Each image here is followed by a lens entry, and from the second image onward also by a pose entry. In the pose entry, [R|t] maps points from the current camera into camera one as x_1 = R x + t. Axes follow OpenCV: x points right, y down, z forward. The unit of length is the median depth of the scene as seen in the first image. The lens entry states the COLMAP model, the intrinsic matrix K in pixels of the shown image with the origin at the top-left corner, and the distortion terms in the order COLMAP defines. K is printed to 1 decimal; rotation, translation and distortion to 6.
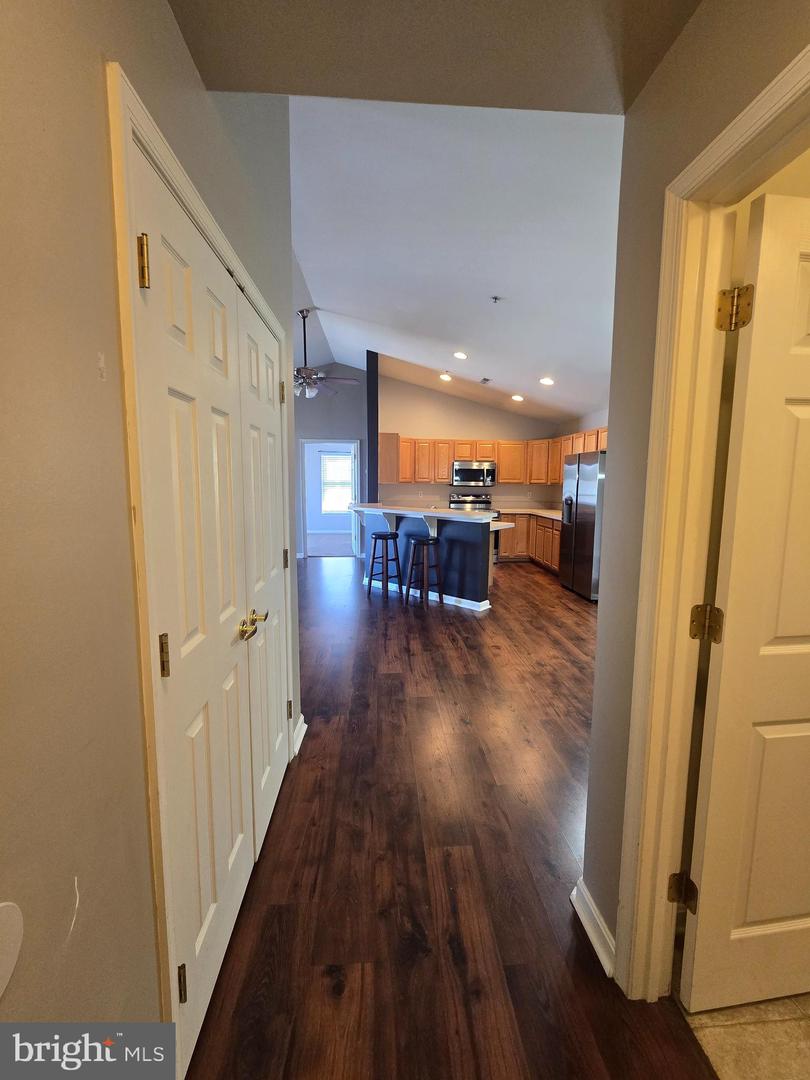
lens RADIAL K [[440.1, 0, 406.9], [0, 440.1, 534.2], [0, 0, 1]] dist [0.000173, -0.000090]
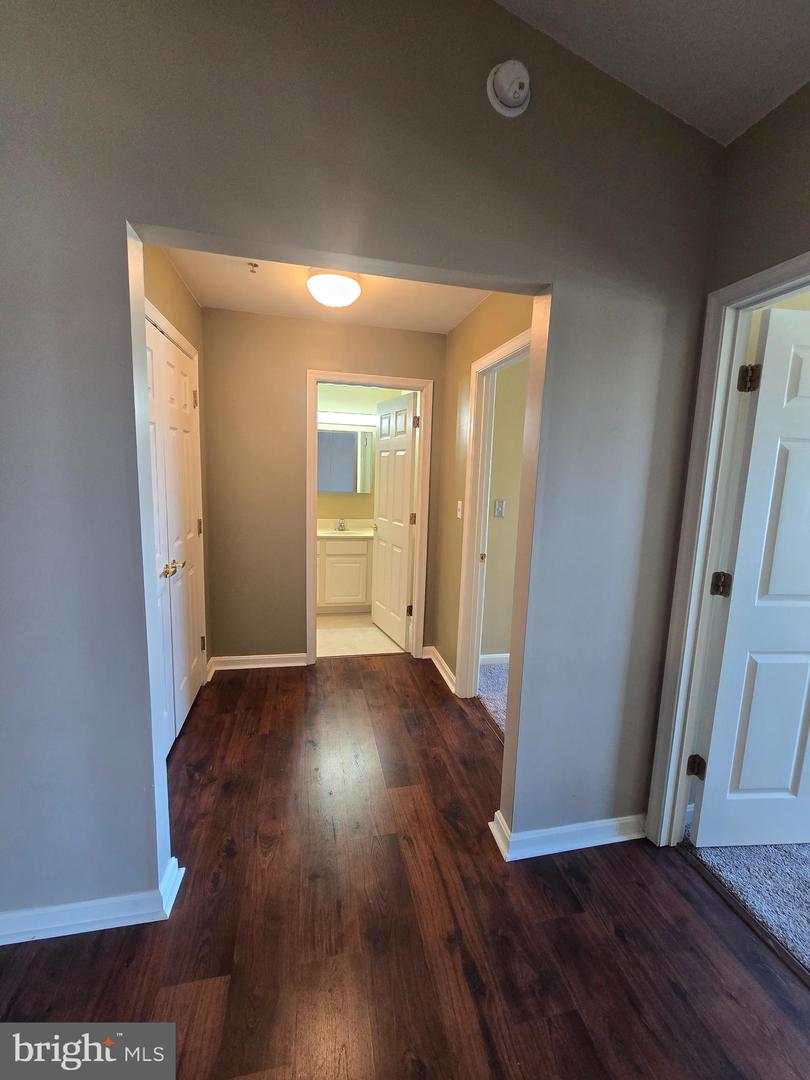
lens RADIAL K [[440.1, 0, 405.8], [0, 440.1, 535.8], [0, 0, 1]] dist [0.000173, -0.000090]
pose [[-0.988895, -0.012490, -0.148093, 0.432551], [-0.050516, 0.965382, 0.255901, -0.251054], [0.139770, 0.260540, -0.955292, 1.701200]]
